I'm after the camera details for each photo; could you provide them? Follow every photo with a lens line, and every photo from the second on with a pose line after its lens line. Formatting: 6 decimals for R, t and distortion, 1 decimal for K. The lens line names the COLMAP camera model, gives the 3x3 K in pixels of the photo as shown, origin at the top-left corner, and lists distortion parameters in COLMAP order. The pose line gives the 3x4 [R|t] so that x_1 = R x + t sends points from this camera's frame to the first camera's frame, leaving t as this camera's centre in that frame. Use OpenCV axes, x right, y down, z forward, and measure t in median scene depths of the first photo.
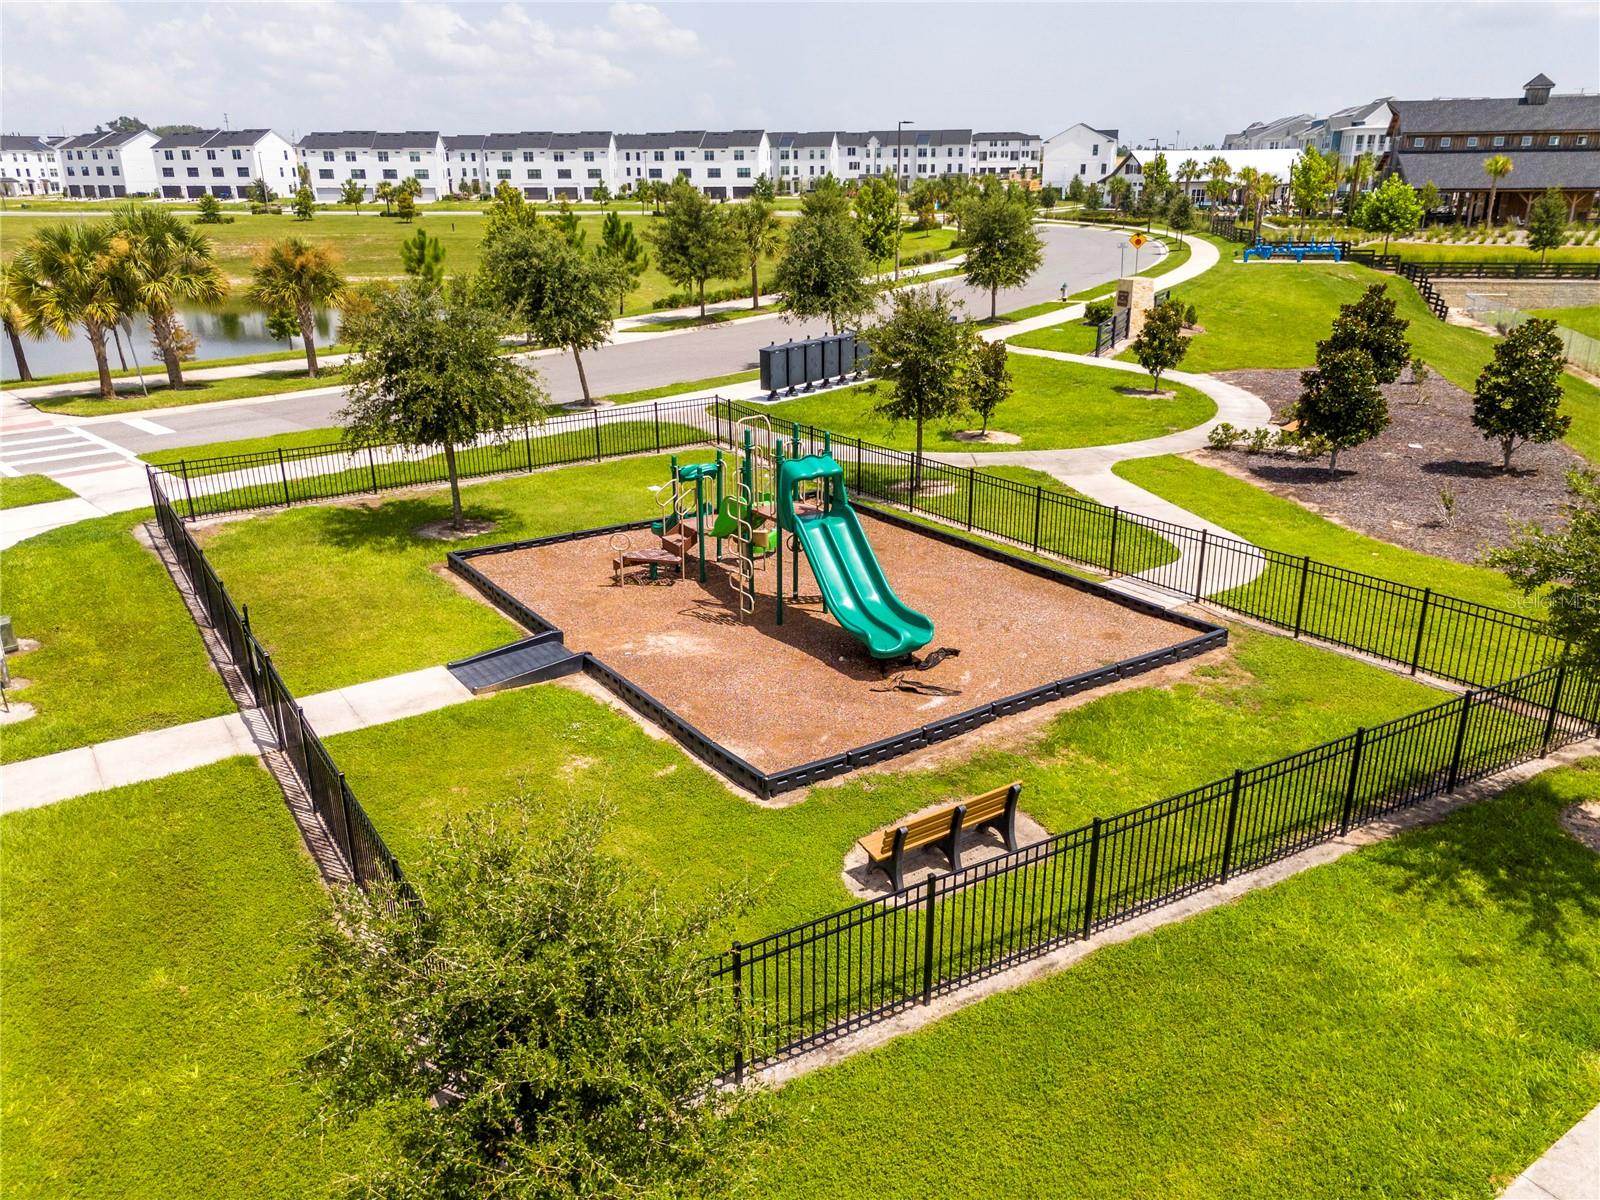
lens RADIAL K [[1206.8, 0, 797.8], [0, 1206.8, 623.1], [0, 0, 1]] dist [0.106053, -0.107231]
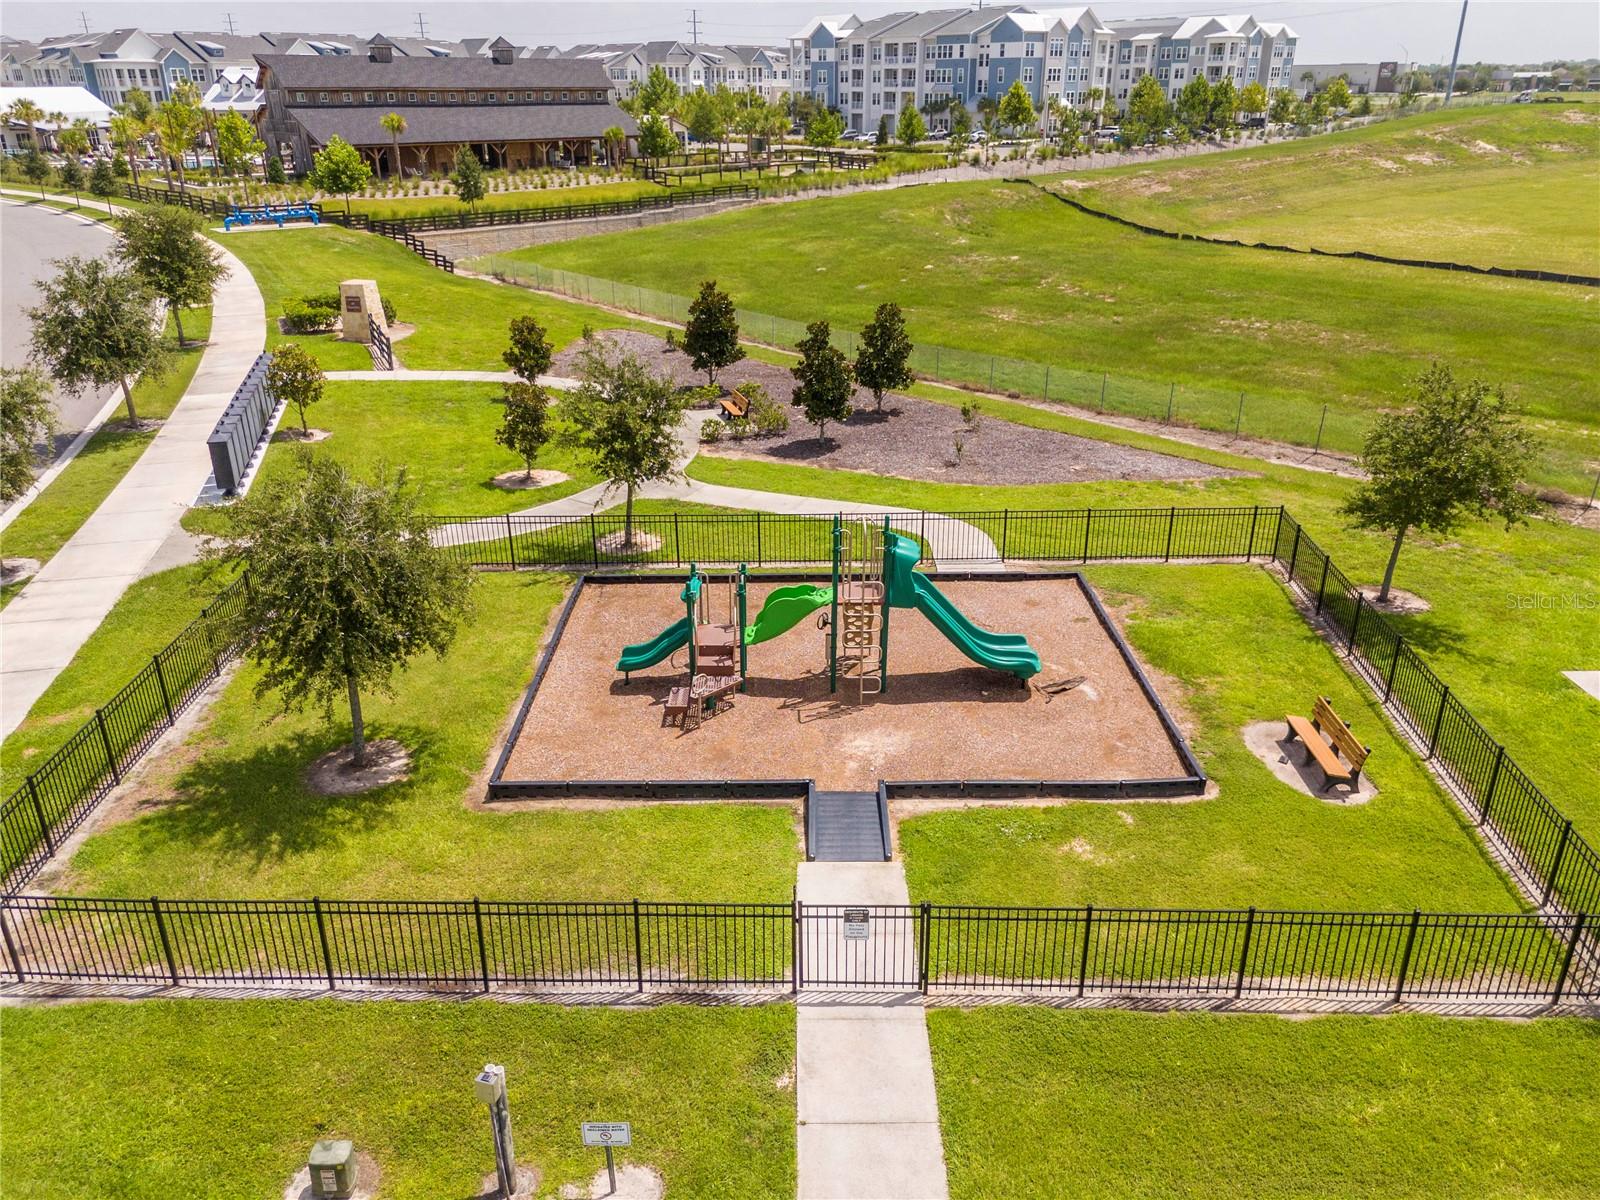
lens RADIAL K [[1206.8, 0, 797.8], [0, 1206.8, 623.1], [0, 0, 1]] dist [0.106053, -0.107231]
pose [[0.552185, -0.342602, 0.760076, -0.463958], [0.290976, 0.933534, 0.209397, -0.165714], [-0.781297, 0.105538, 0.615172, 0.193499]]
